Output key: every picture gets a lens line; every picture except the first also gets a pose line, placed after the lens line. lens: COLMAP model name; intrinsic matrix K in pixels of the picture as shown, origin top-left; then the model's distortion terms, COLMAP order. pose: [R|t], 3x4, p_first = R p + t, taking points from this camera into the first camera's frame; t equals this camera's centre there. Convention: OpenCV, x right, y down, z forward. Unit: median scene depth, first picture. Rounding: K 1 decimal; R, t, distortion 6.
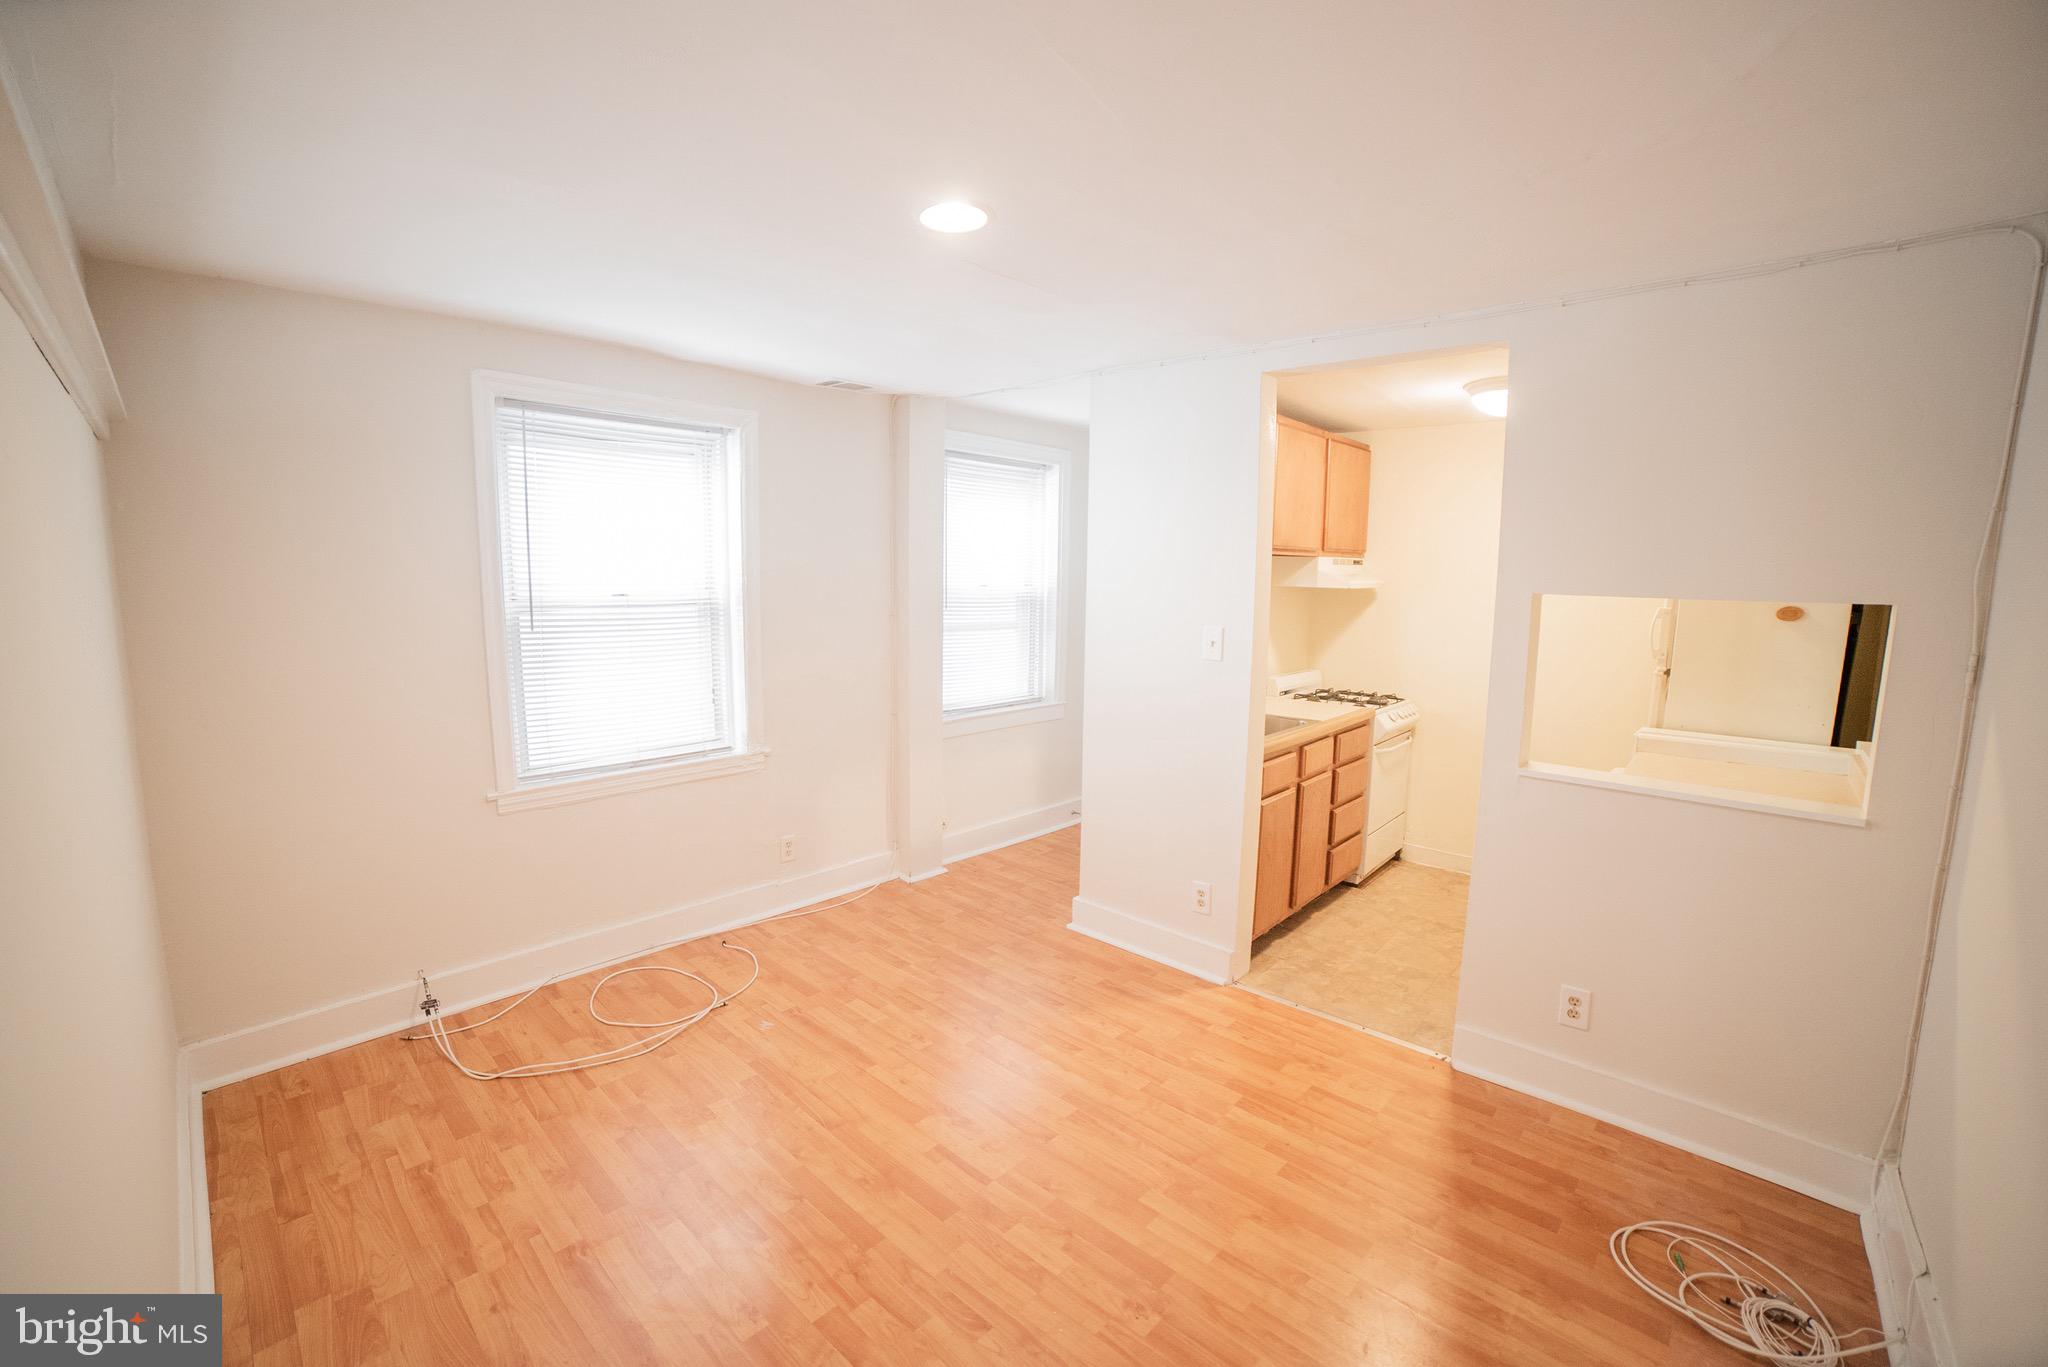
lens RADIAL K [[856.6, 0, 1011.7], [0, 856.6, 685.1], [0, 0, 1]] dist [-0.116227, 0.040518]
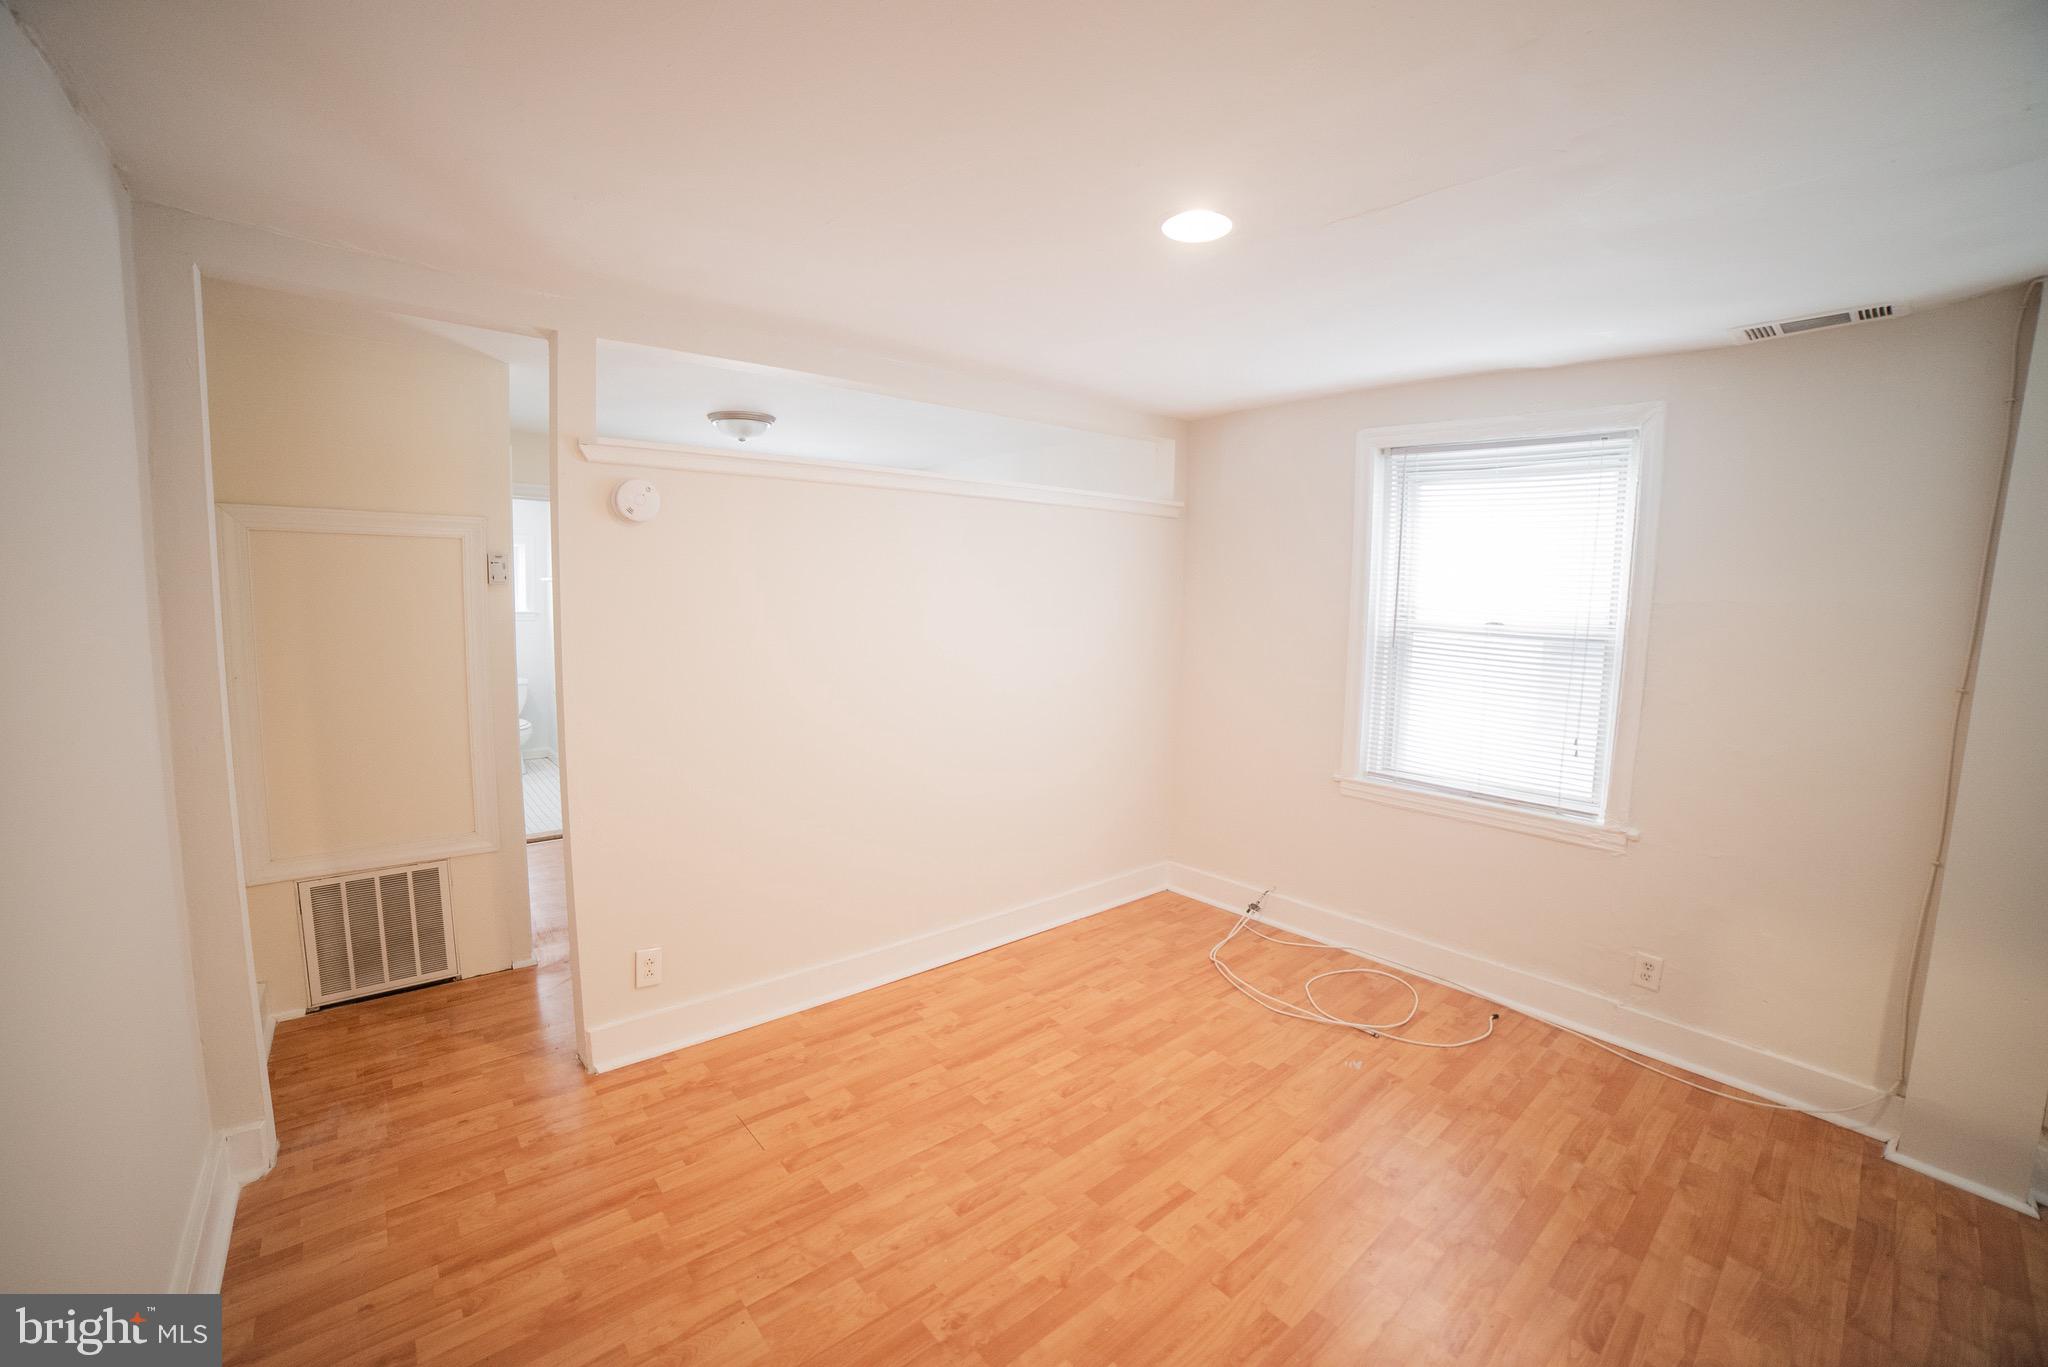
lens RADIAL K [[829.0, 0, 1011.7], [0, 829.0, 681.6], [0, 0, 1]] dist [-0.106955, 0.035047]
pose [[-0.115013, 0.100127, -0.988305, 0.553331], [-0.152584, 0.981320, 0.117176, -0.066667], [0.981575, 0.164276, -0.097587, 0.562720]]
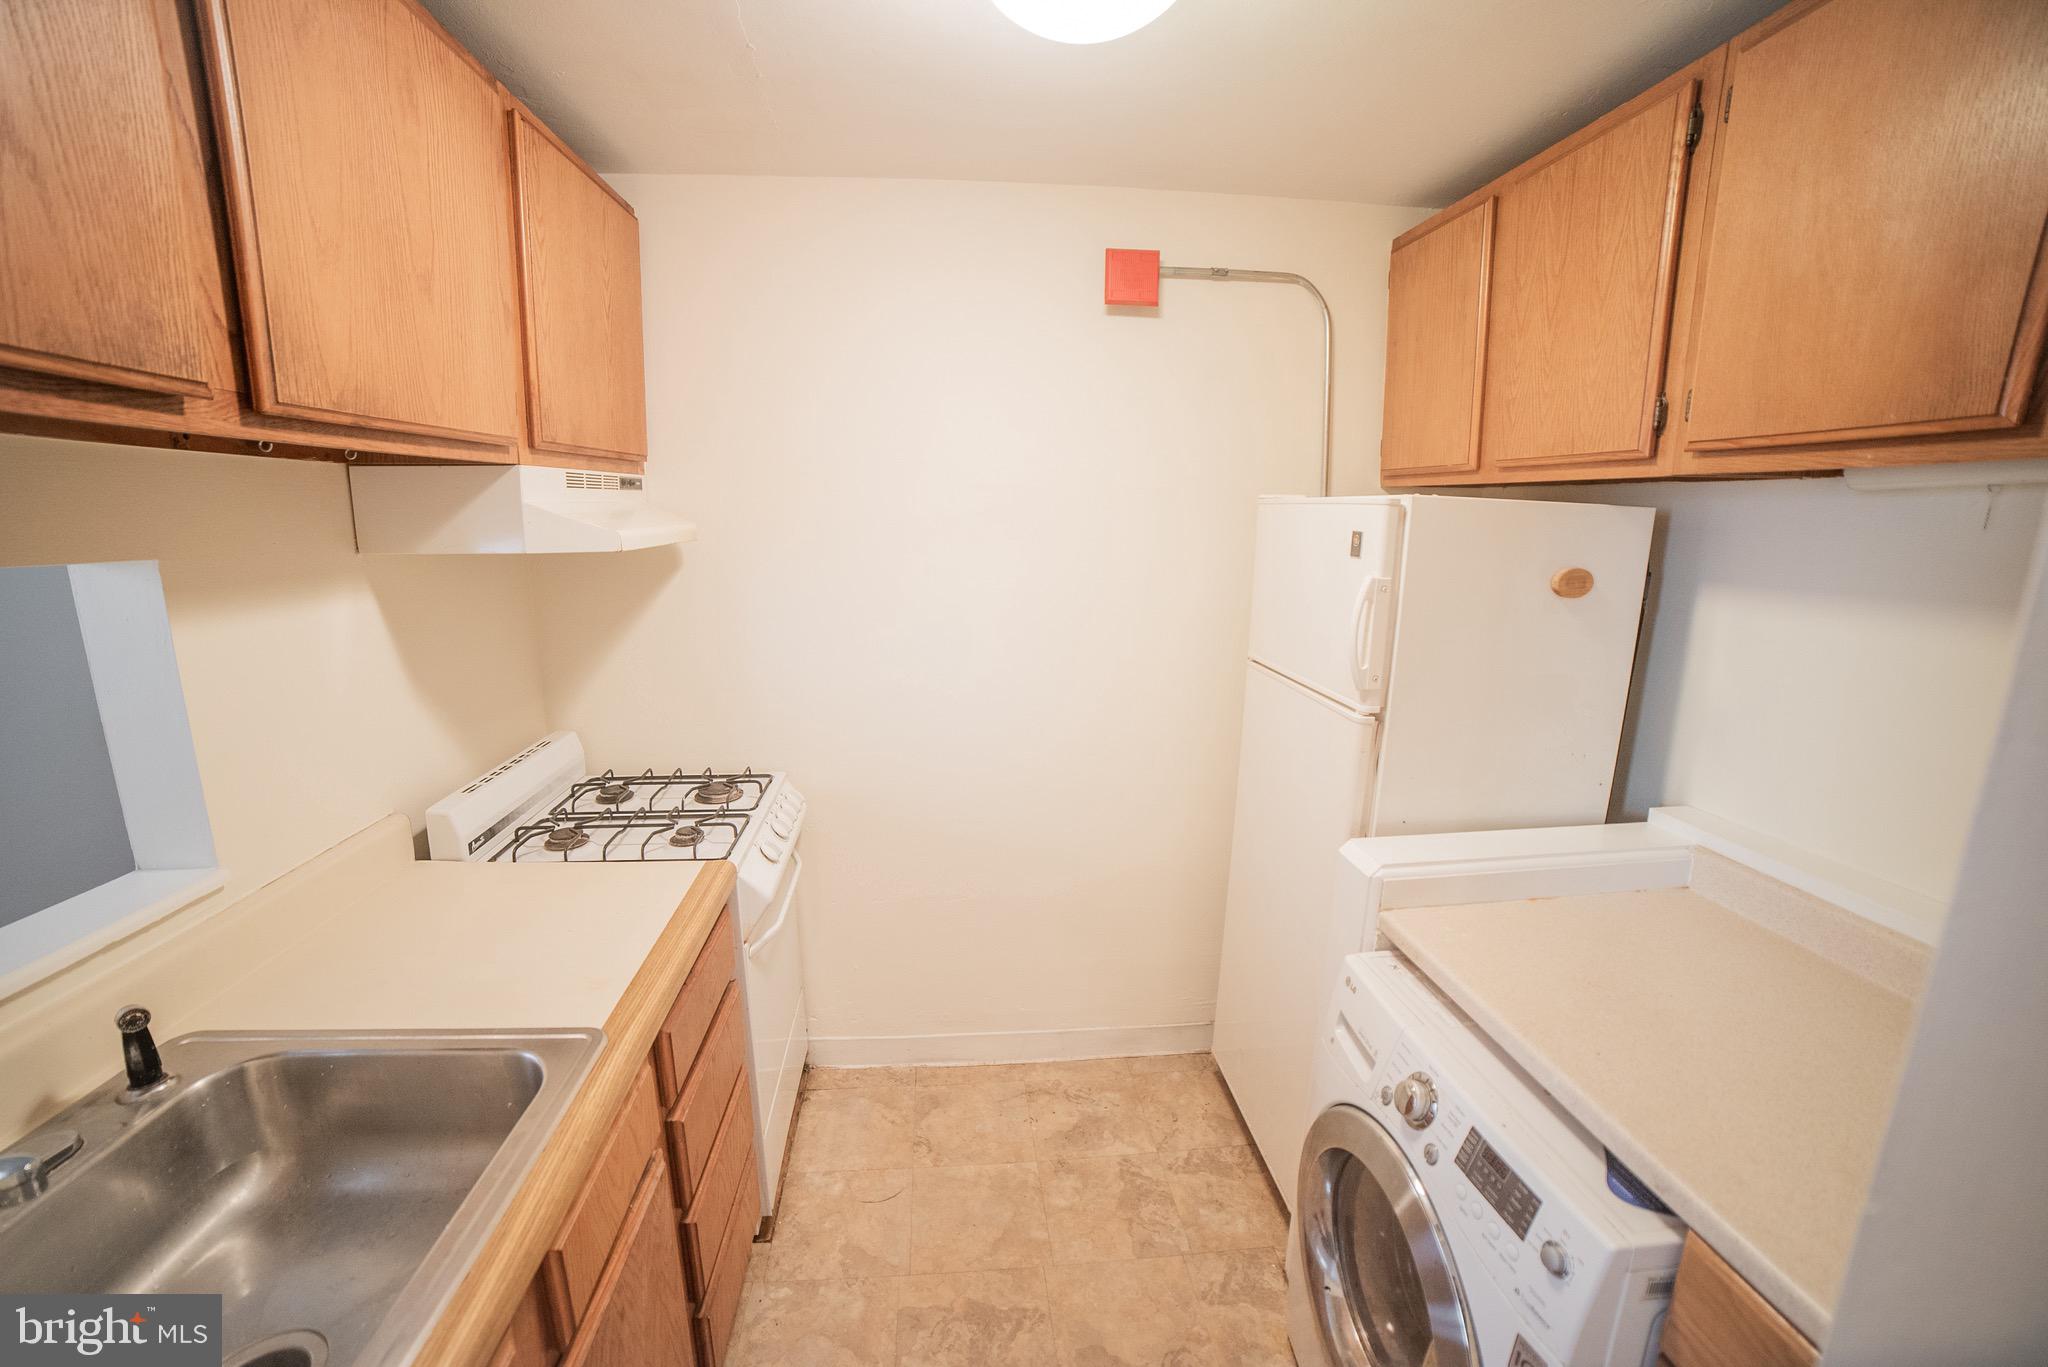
lens RADIAL K [[829.0, 0, 1011.7], [0, 829.0, 681.6], [0, 0, 1]] dist [-0.106955, 0.035047]
pose [[0.671480, -0.156200, 0.724373, 0.332360], [0.096112, 0.987632, 0.123873, -0.113828], [-0.734763, -0.013558, 0.678188, 0.836673]]
